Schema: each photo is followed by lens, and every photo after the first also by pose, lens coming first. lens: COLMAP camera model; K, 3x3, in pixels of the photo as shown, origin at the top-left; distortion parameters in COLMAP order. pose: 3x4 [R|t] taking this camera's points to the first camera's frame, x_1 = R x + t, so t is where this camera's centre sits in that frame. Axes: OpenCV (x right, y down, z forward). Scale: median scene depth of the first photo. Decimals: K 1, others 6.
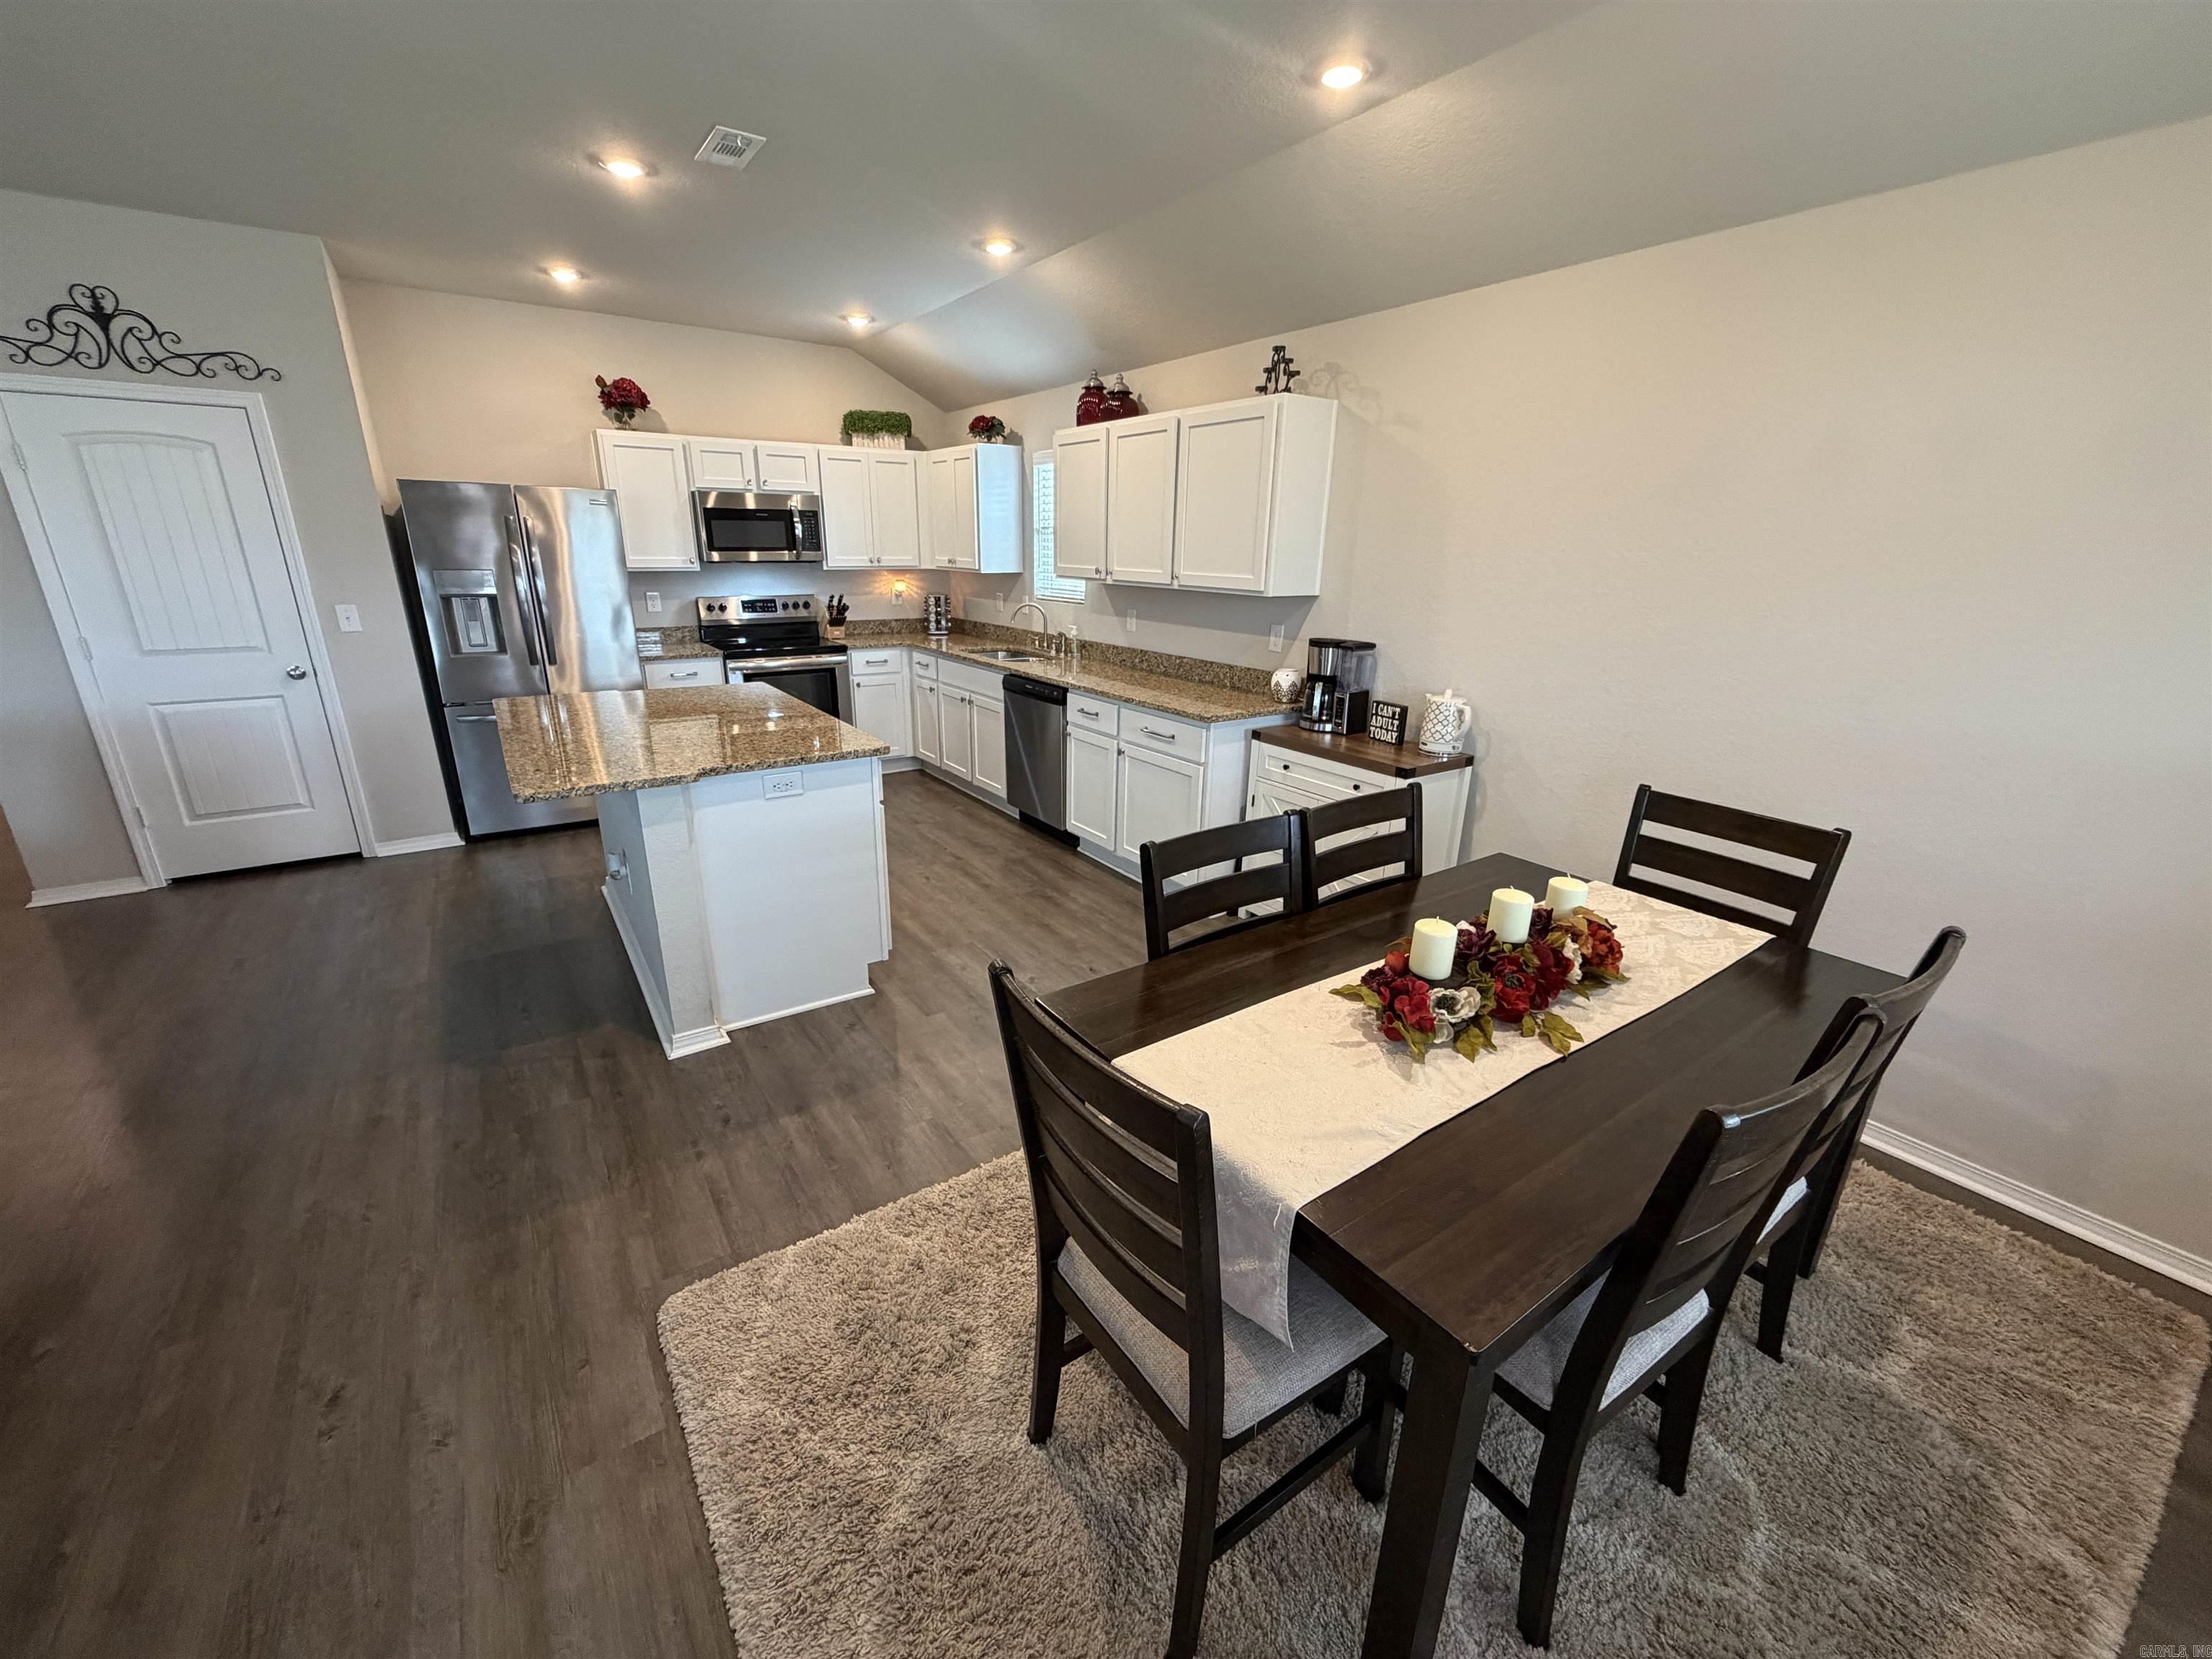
lens RADIAL K [[884.3, 0, 1099.5], [0, 884.3, 833.5], [0, 0, 1]] dist [0.000766, -0.000028]
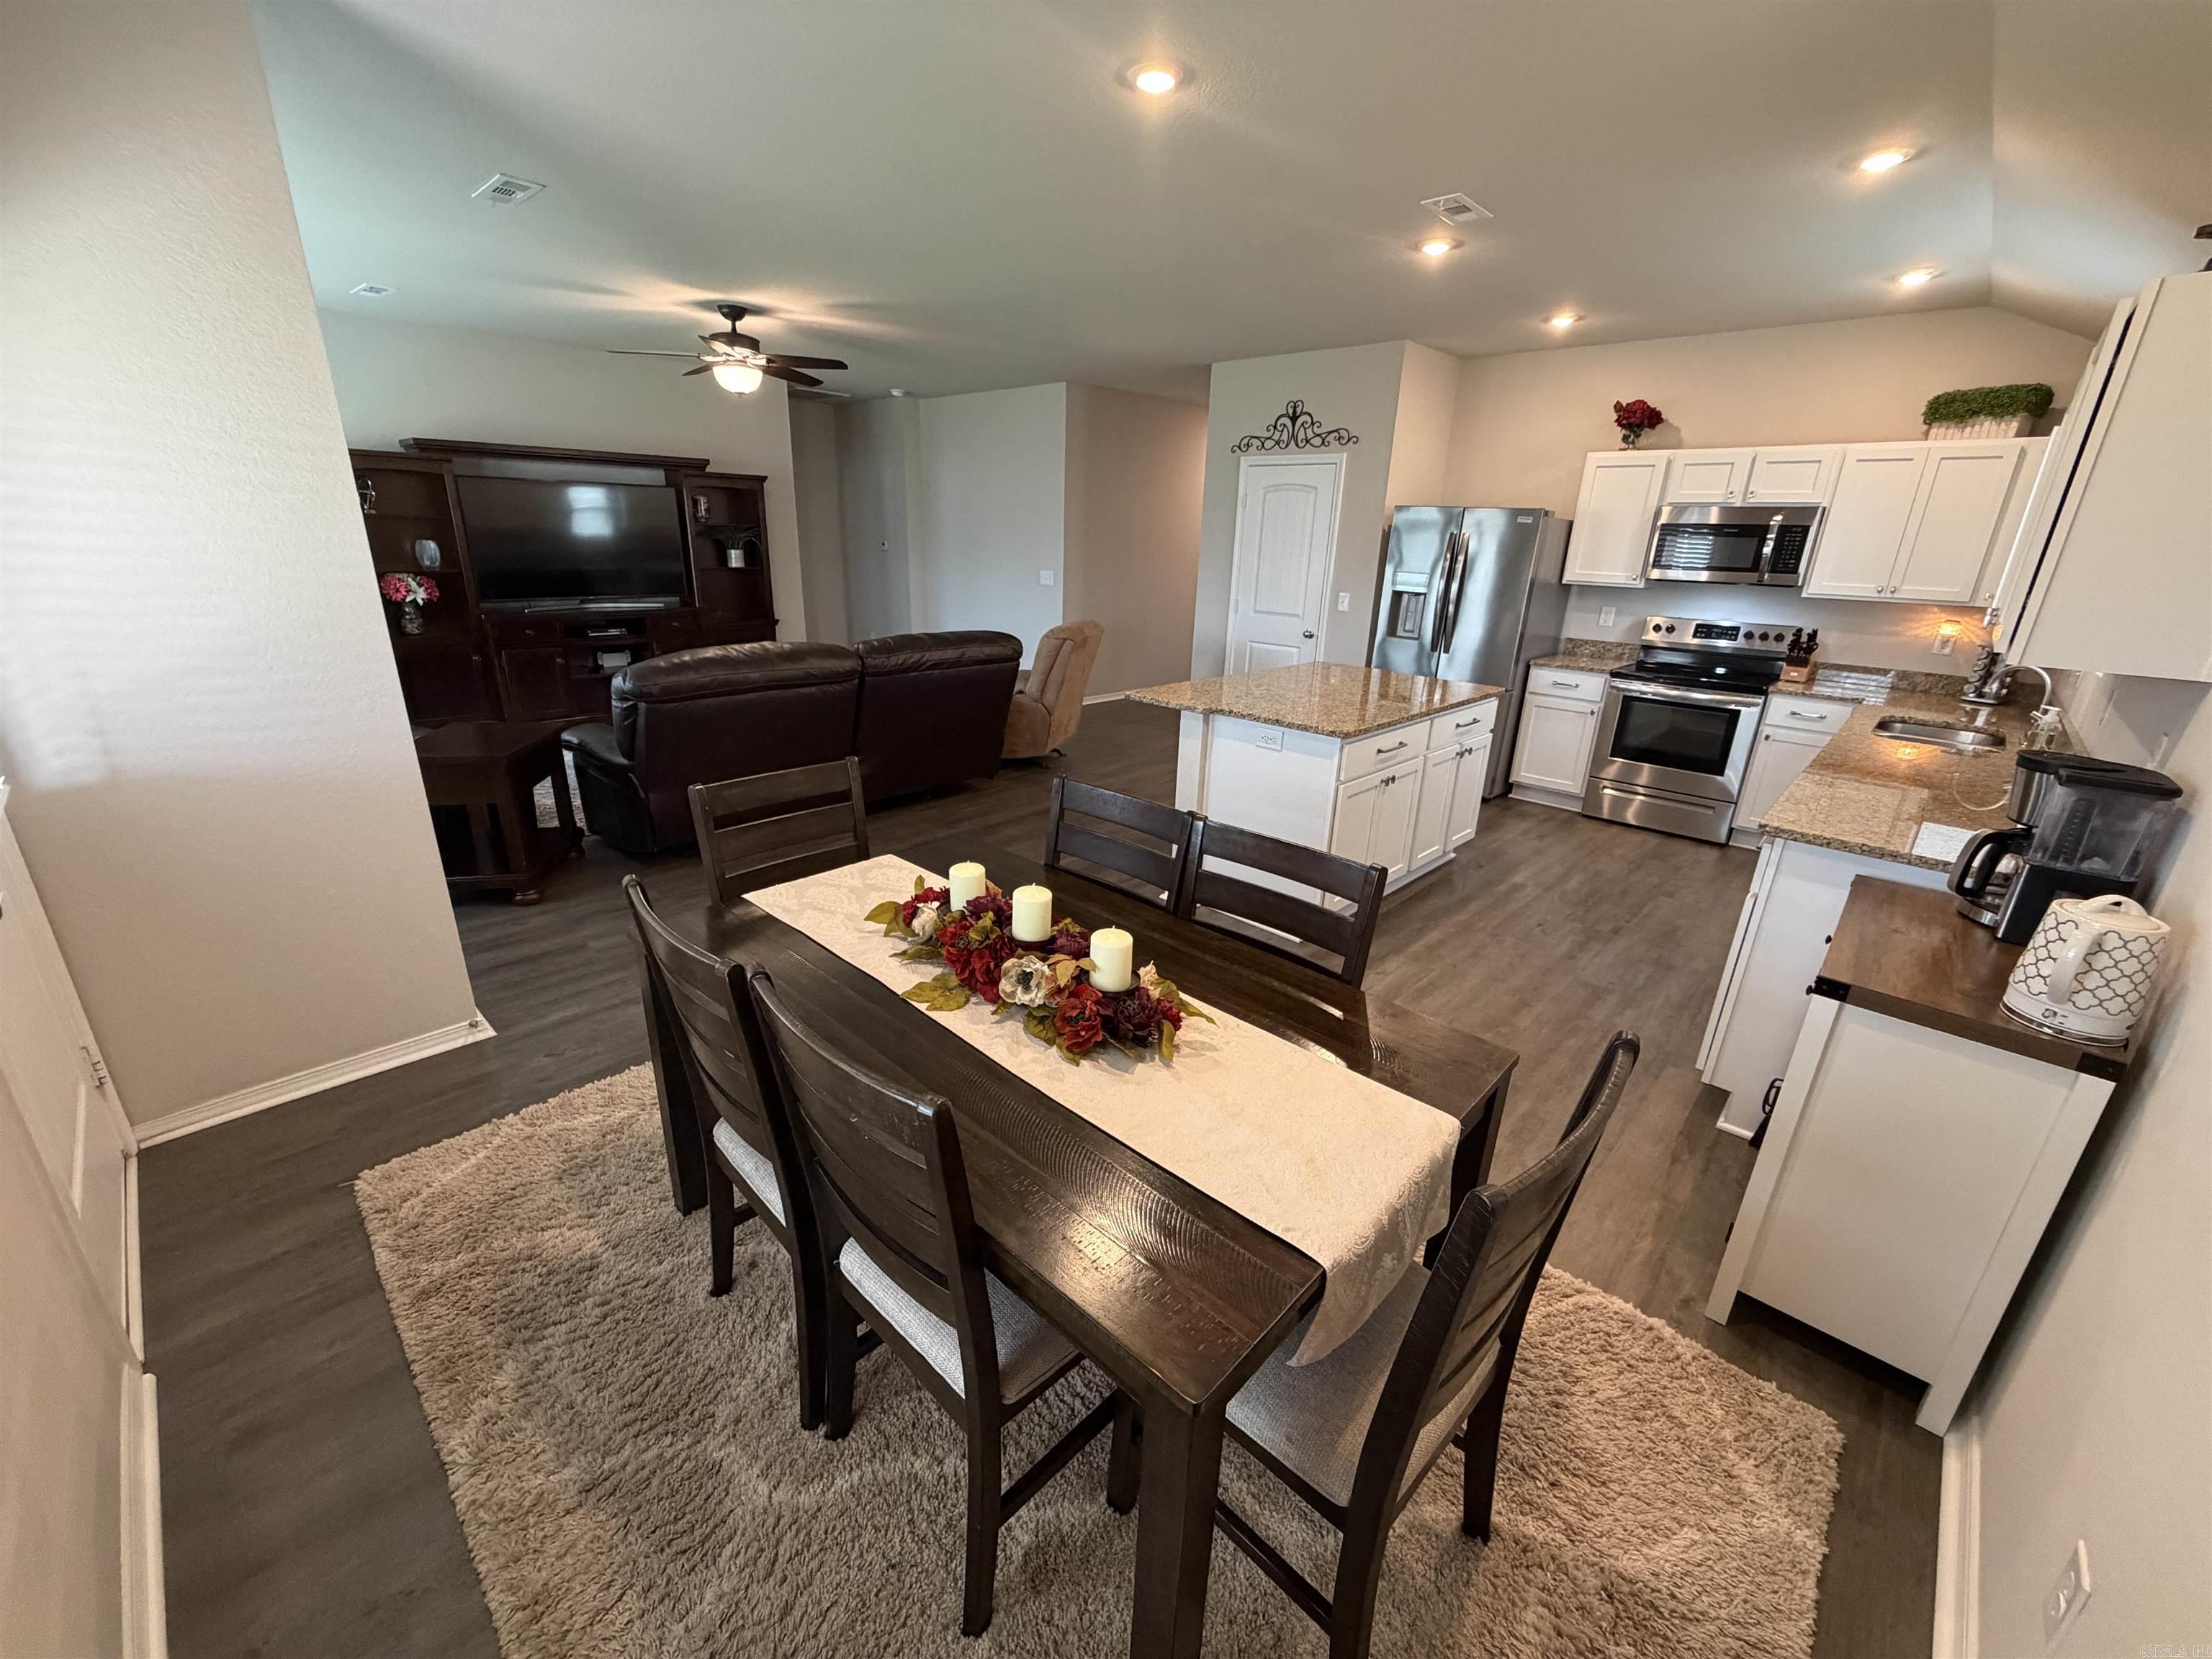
lens RADIAL K [[884.3, 0, 1090.5], [0, 884.3, 835.8], [0, 0, 1]] dist [0.000766, -0.000028]
pose [[0.192273, 0.312603, -0.930221, 0.524838], [-0.334842, 0.911919, 0.237242, -0.092785], [0.922449, 0.265862, 0.280010, 0.292543]]
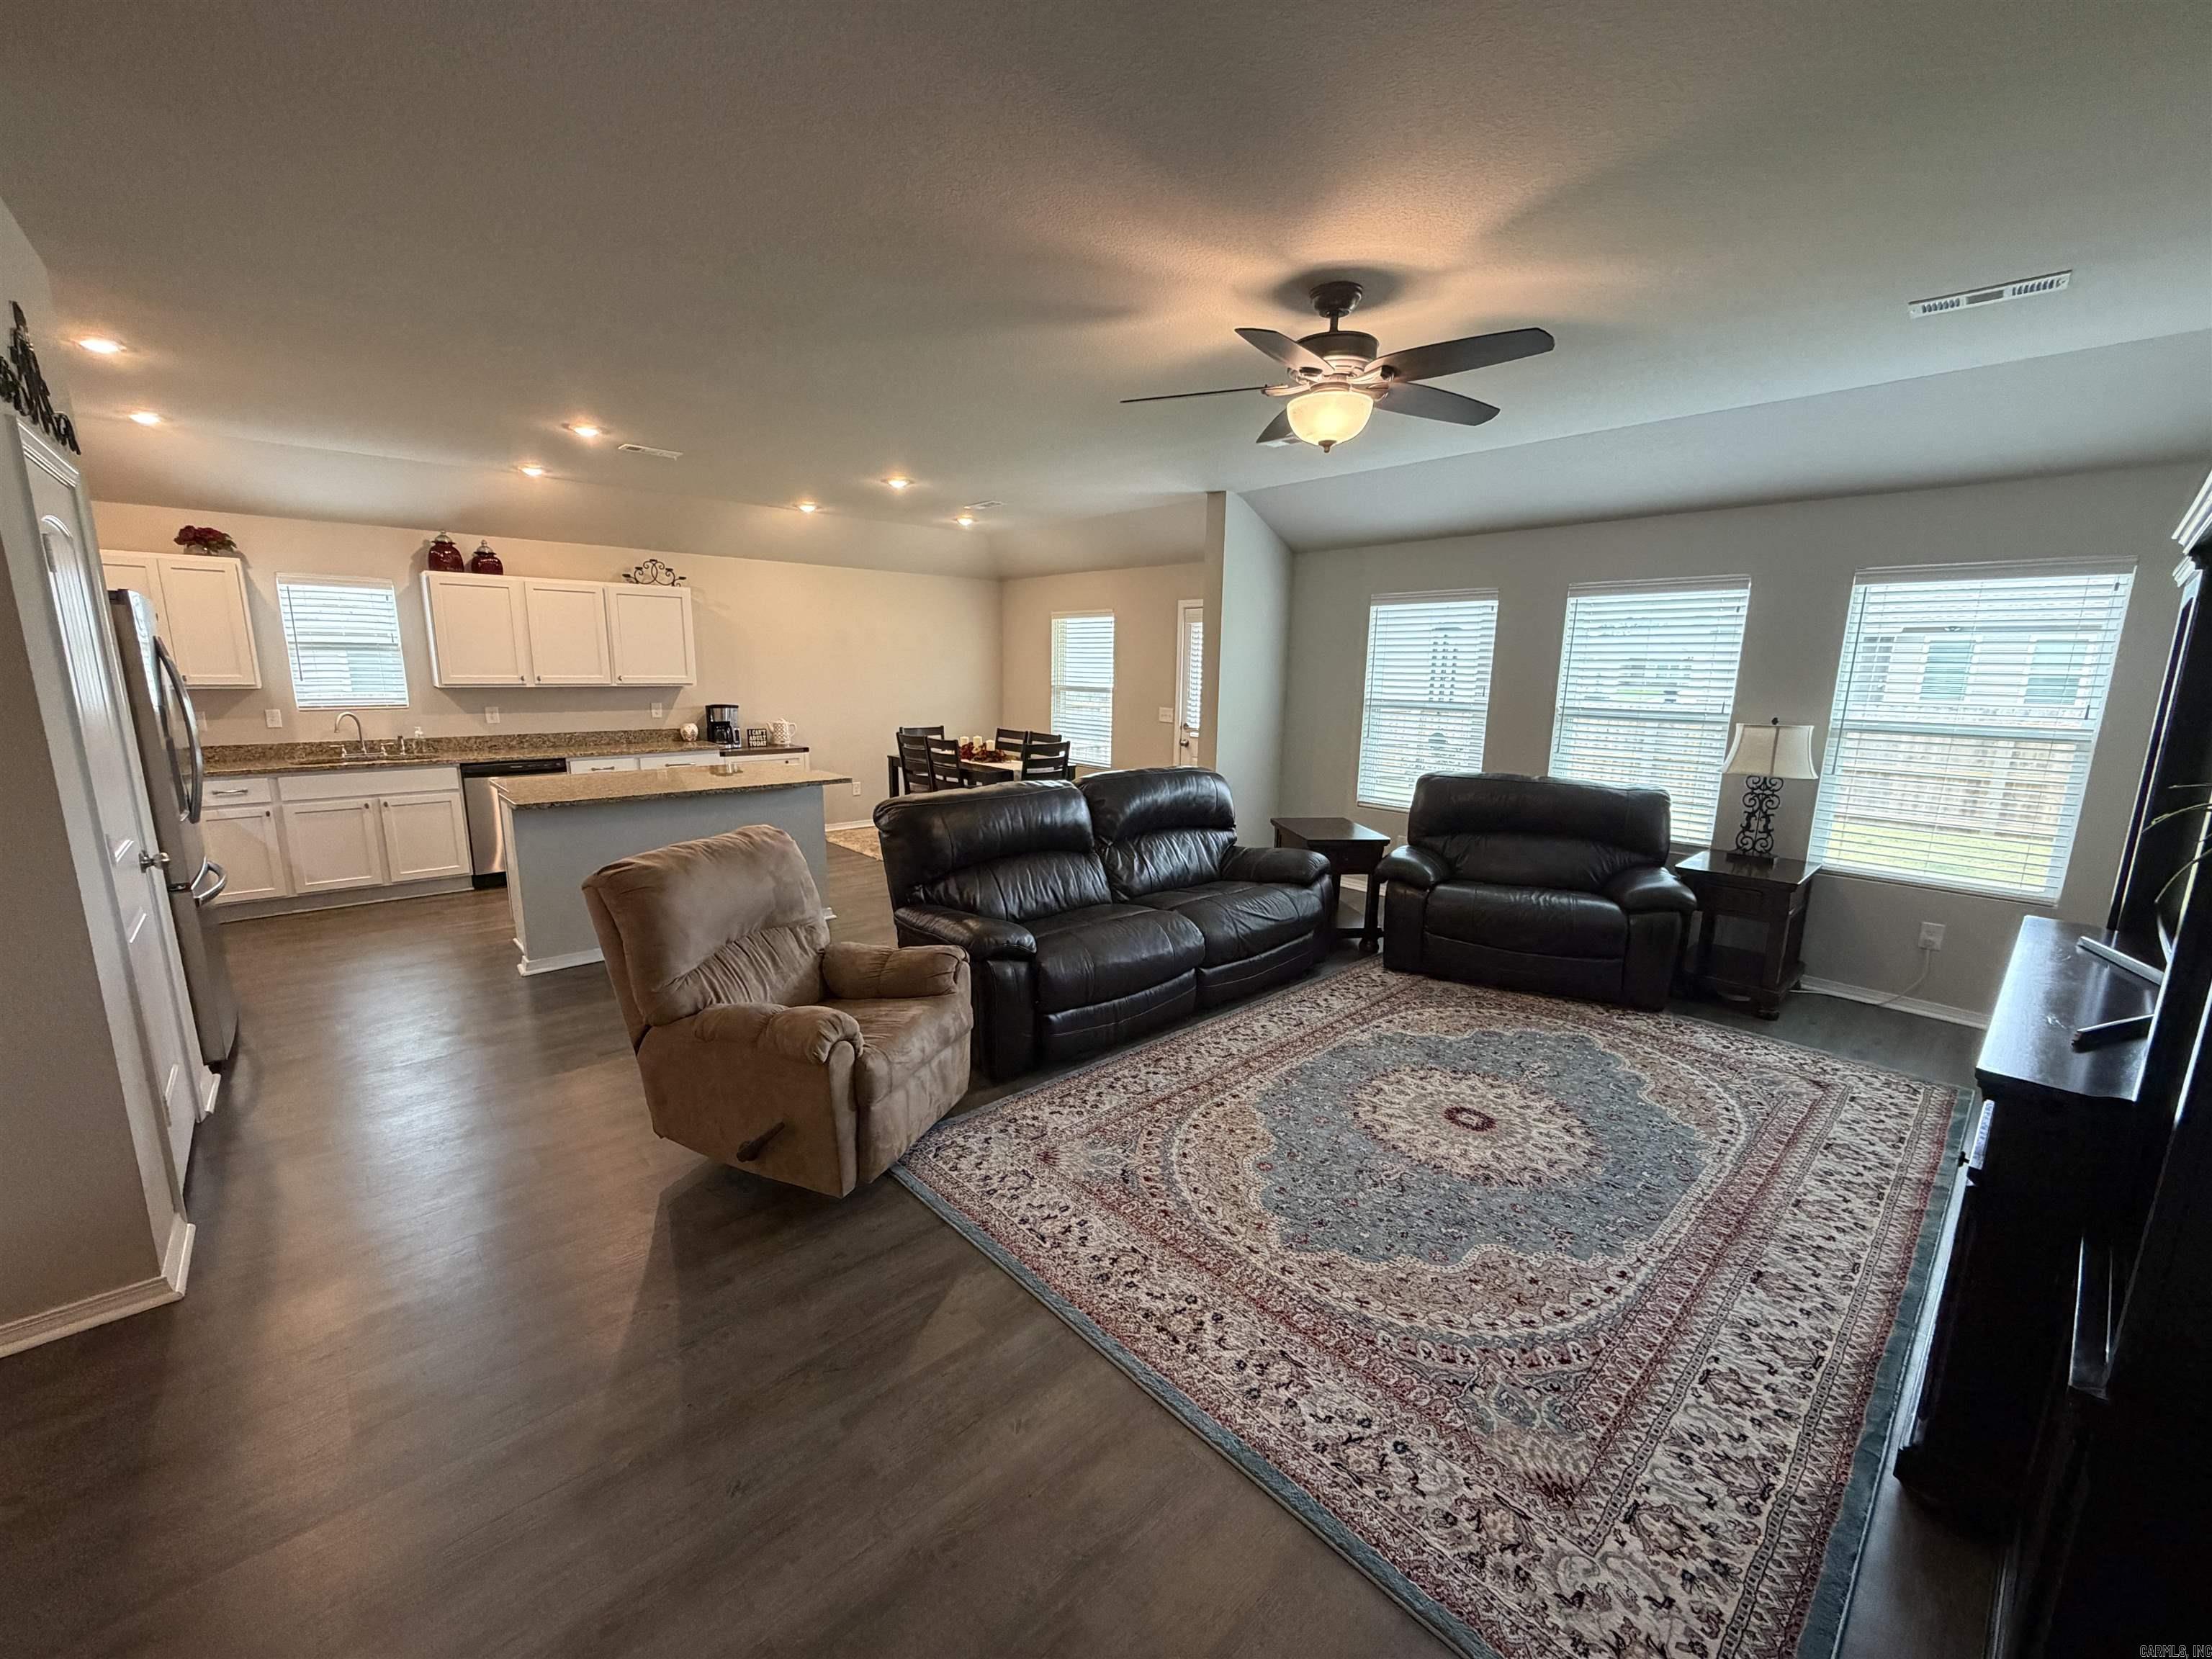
lens RADIAL K [[884.3, 0, 1109.3], [0, 884.3, 825.2], [0, 0, 1]] dist [0.000766, -0.000028]
pose [[-0.113786, -0.206717, 0.971762, -1.435814], [0.306433, 0.923124, 0.232252, -0.118975], [-0.945067, 0.324207, -0.041694, 0.252221]]
